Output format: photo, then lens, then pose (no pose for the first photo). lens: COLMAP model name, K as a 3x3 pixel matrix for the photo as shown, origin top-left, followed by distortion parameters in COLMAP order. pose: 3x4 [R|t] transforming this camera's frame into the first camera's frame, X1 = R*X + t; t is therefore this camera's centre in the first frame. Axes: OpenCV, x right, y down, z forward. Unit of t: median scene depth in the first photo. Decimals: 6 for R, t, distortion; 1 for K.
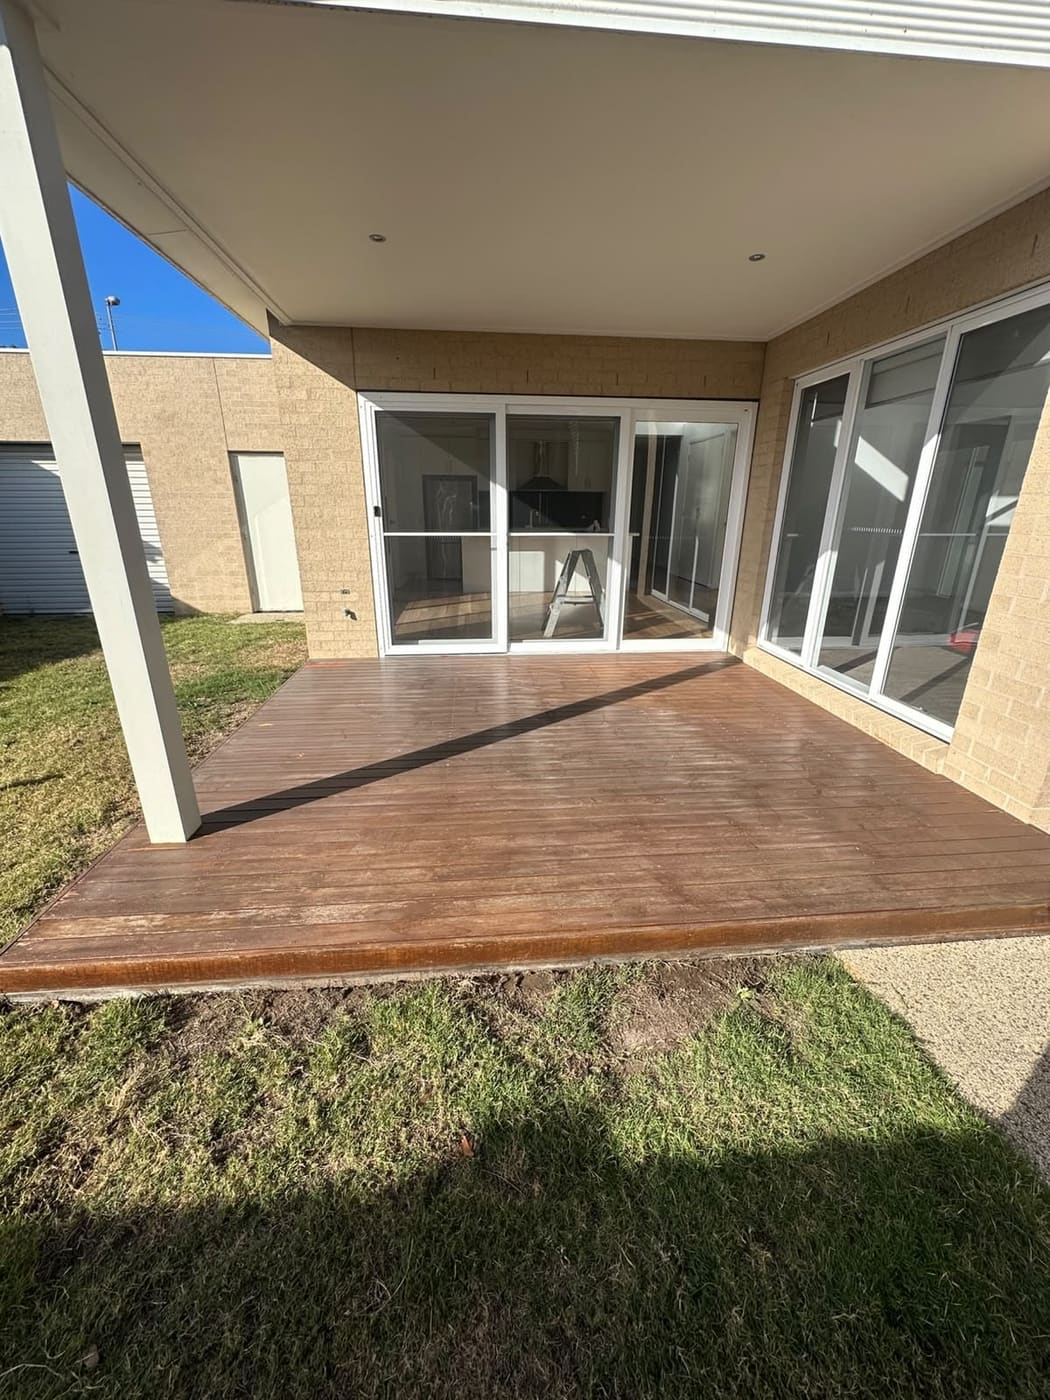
lens RADIAL K [[556.0, 0, 525.0], [0, 556.0, 700.0], [0, 0, 1]] dist [0.001095, 0.000183]
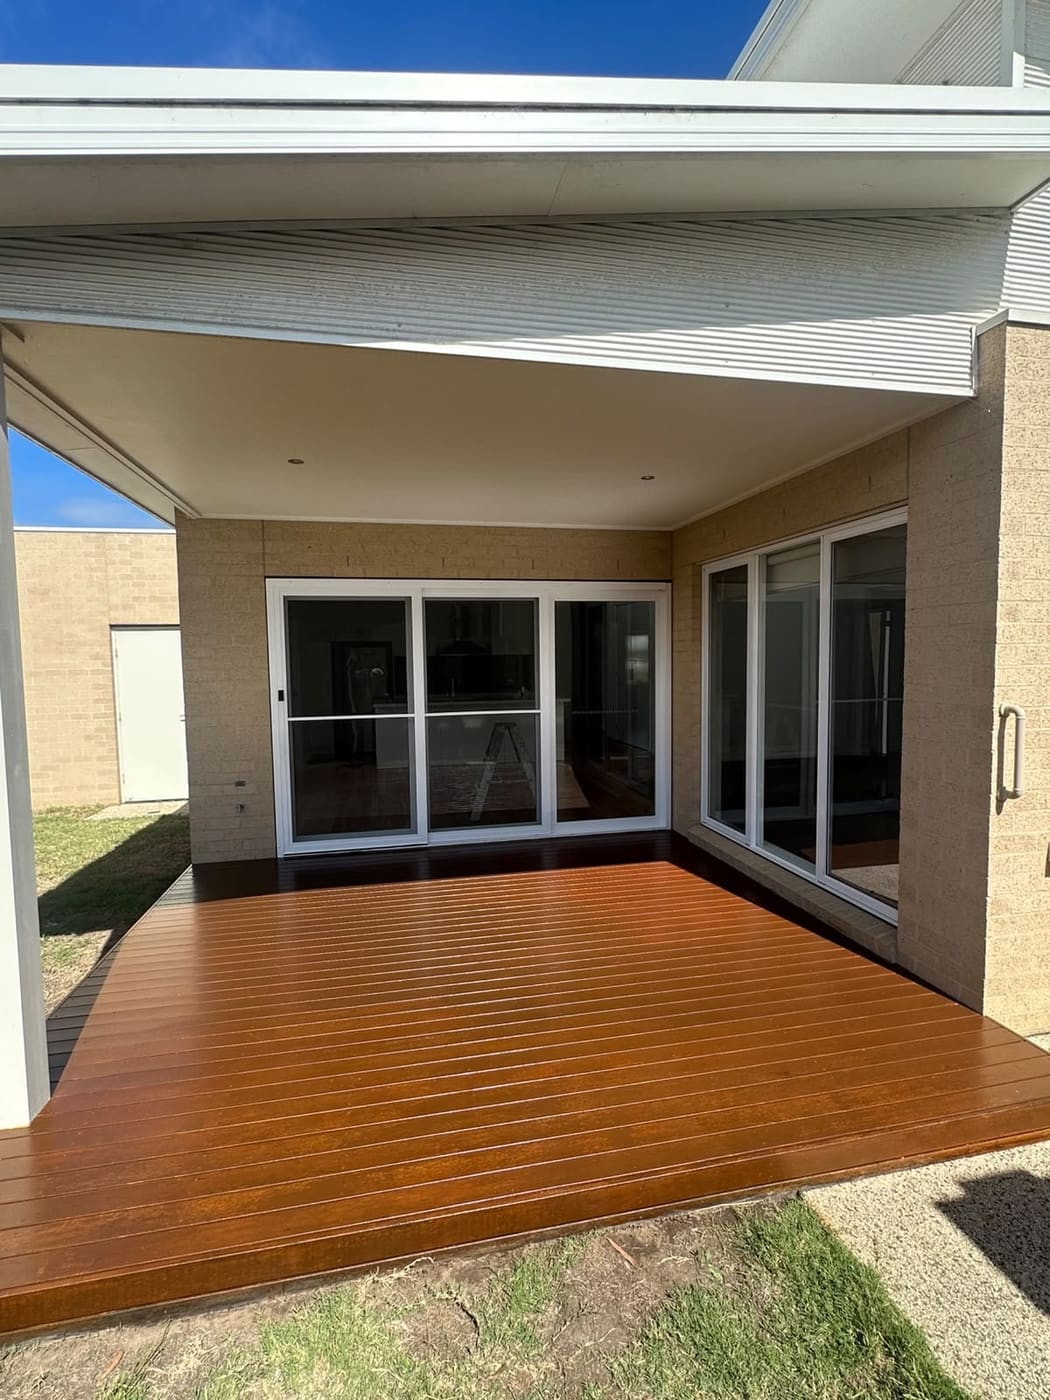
lens RADIAL K [[671.0, 0, 526.9], [0, 671.0, 692.7], [0, 0, 1]] dist [0.002727, -0.000565]
pose [[0.993012, -0.025465, 0.115233, 0.008581], [0.054576, 0.964845, -0.257090, -0.038238], [-0.104635, 0.261582, 0.959493, -0.110456]]
